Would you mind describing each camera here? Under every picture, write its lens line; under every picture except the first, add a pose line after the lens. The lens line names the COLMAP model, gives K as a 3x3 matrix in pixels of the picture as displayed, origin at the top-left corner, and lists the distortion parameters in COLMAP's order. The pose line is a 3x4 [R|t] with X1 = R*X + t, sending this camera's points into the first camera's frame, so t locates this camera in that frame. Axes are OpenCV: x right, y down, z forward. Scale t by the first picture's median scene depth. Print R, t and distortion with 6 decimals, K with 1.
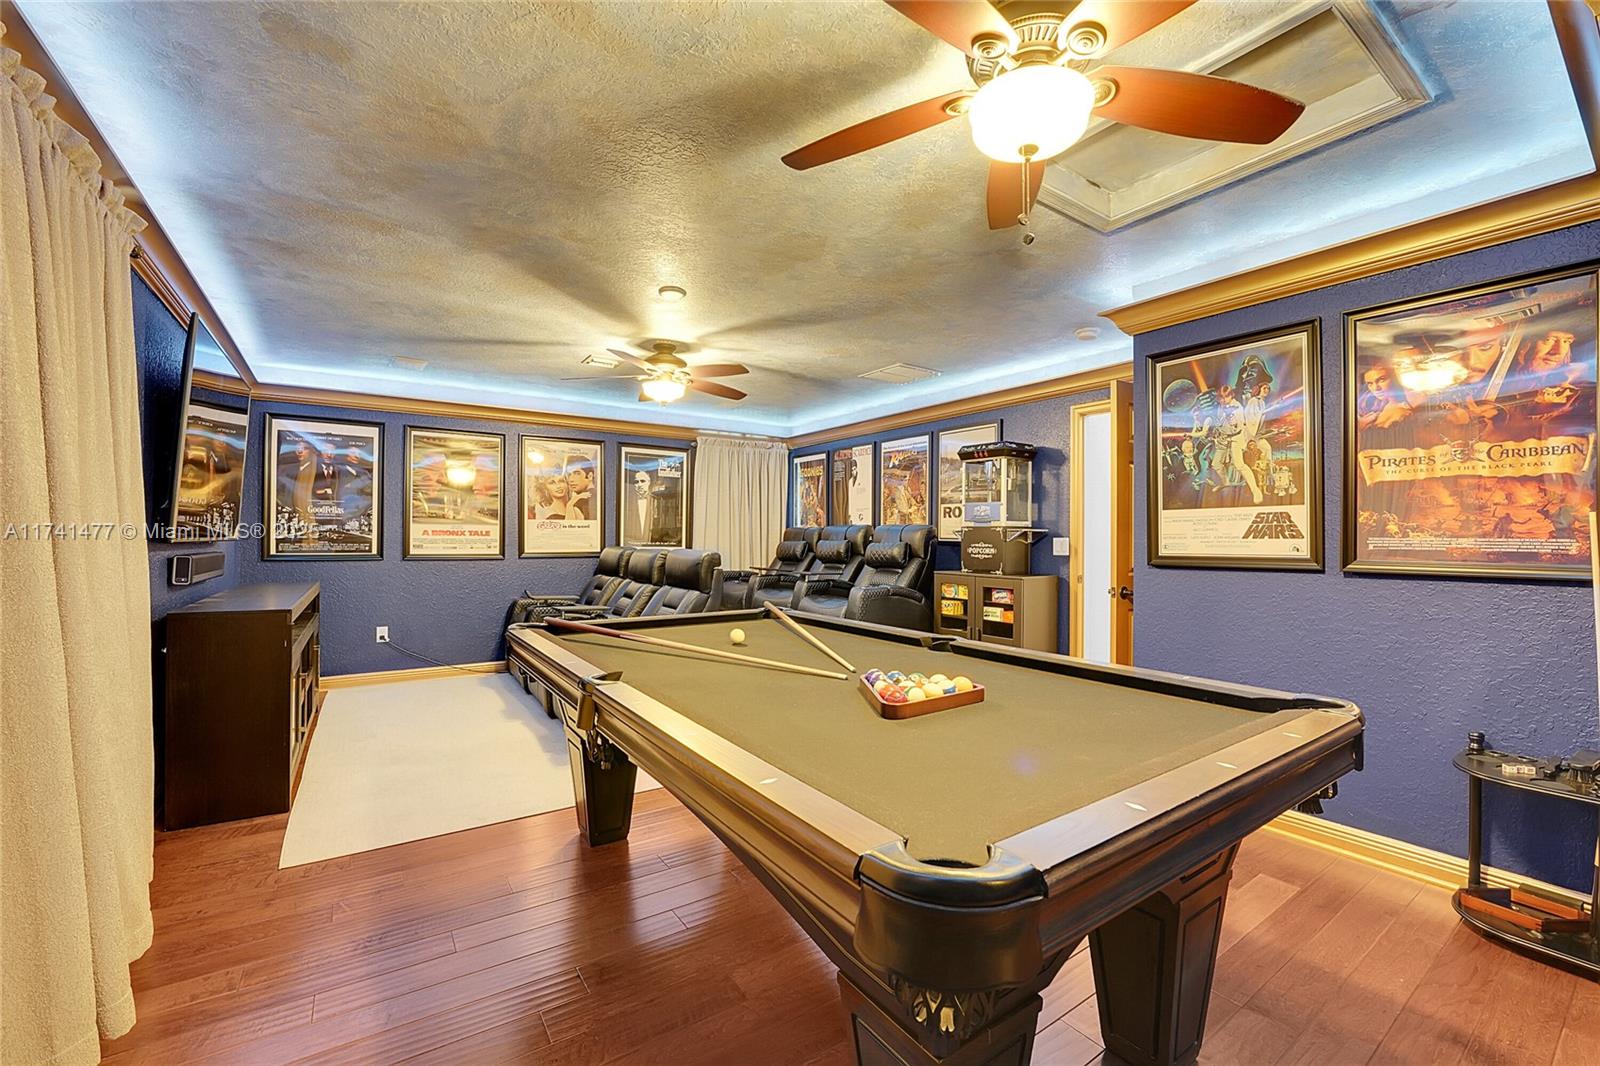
lens RADIAL K [[650.2, 0, 802.4], [0, 650.2, 536.7], [0, 0, 1]] dist [-0.030443, 0.003988]
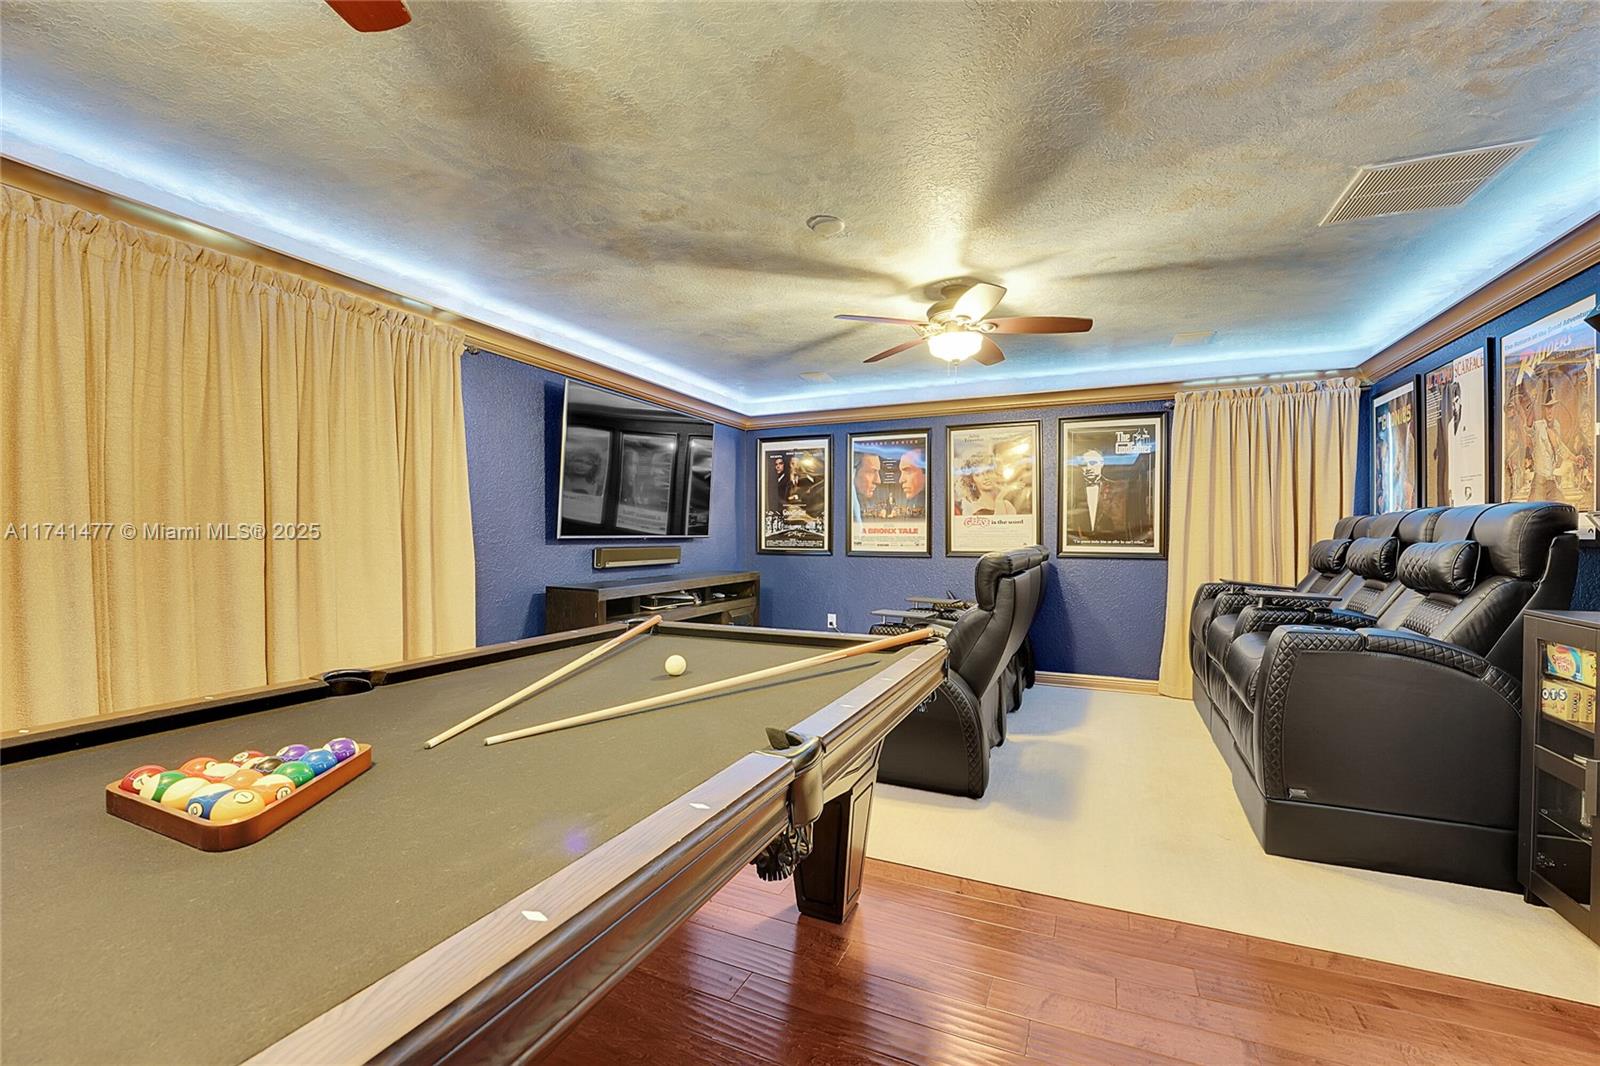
lens RADIAL K [[650.2, 0, 802.4], [0, 650.2, 536.7], [0, 0, 1]] dist [-0.030443, 0.003988]
pose [[0.516631, -0.001837, -0.856206, 0.308067], [0.003150, 0.999995, -0.000245, 0.003708], [0.856202, -0.002570, 0.516635, 0.375213]]
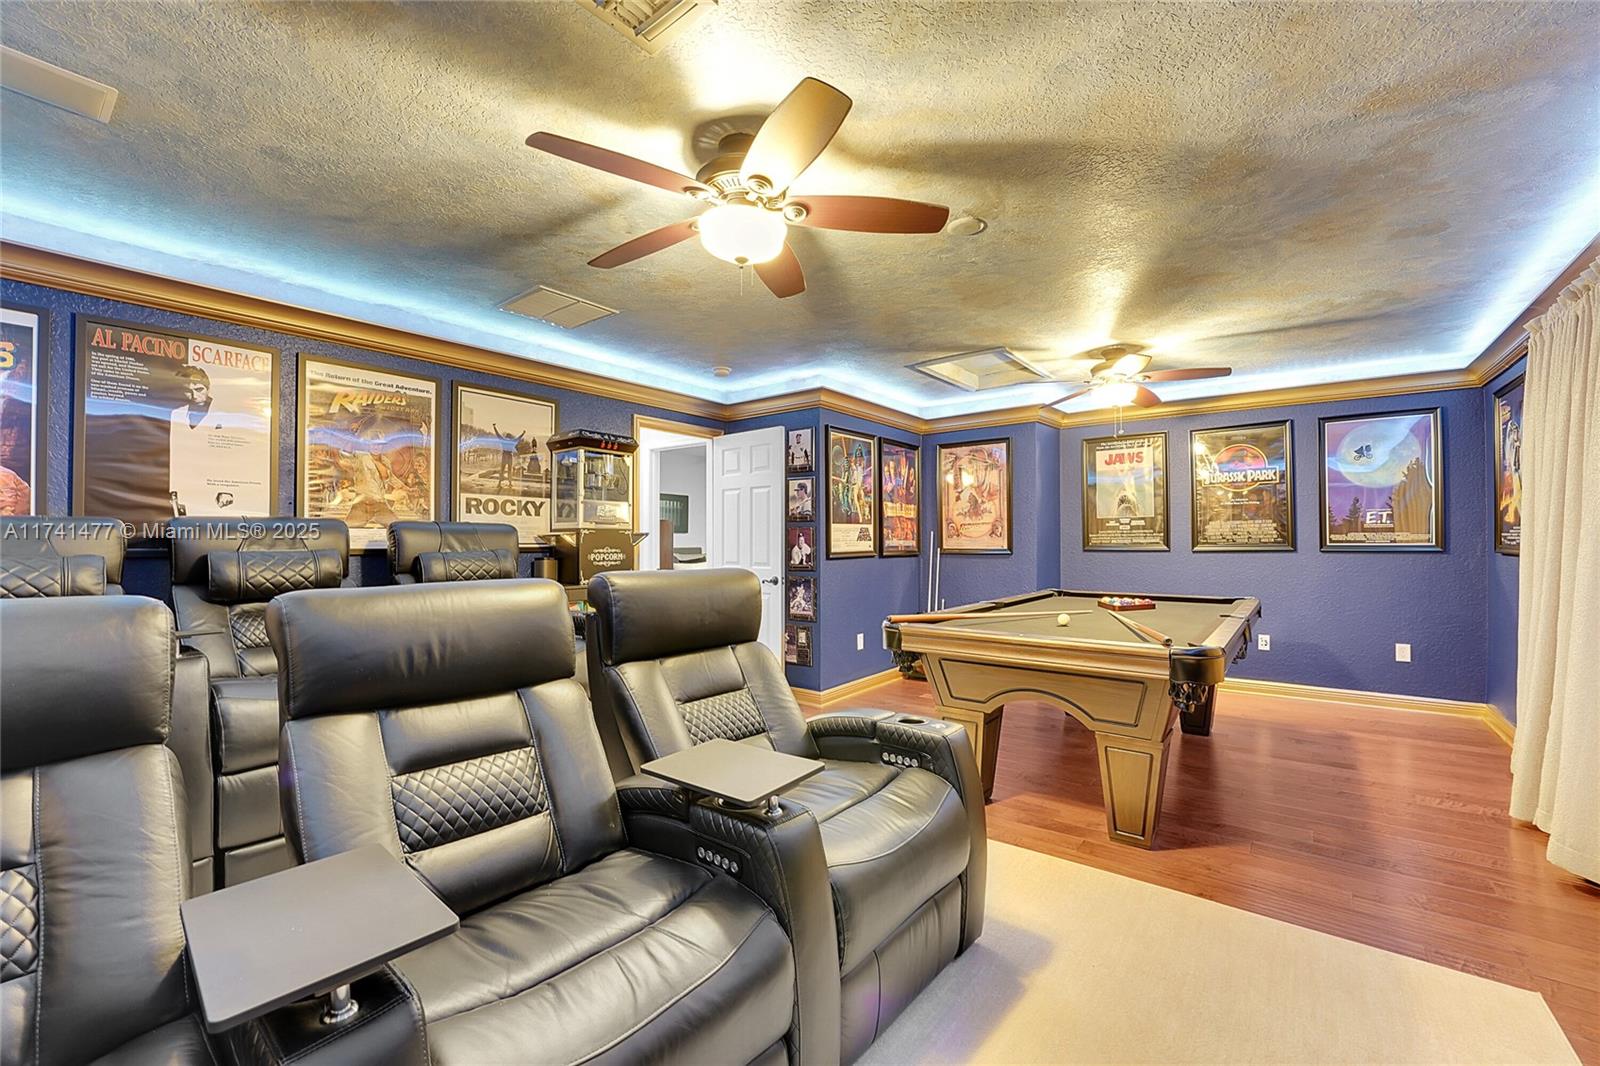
lens RADIAL K [[650.2, 0, 802.4], [0, 650.2, 536.7], [0, 0, 1]] dist [-0.030443, 0.003988]
pose [[-0.305762, 0.000364, 0.952108, -0.580454], [-0.001112, 0.999999, -0.000739, -0.004664], [-0.952107, -0.001284, -0.305761, 0.945182]]
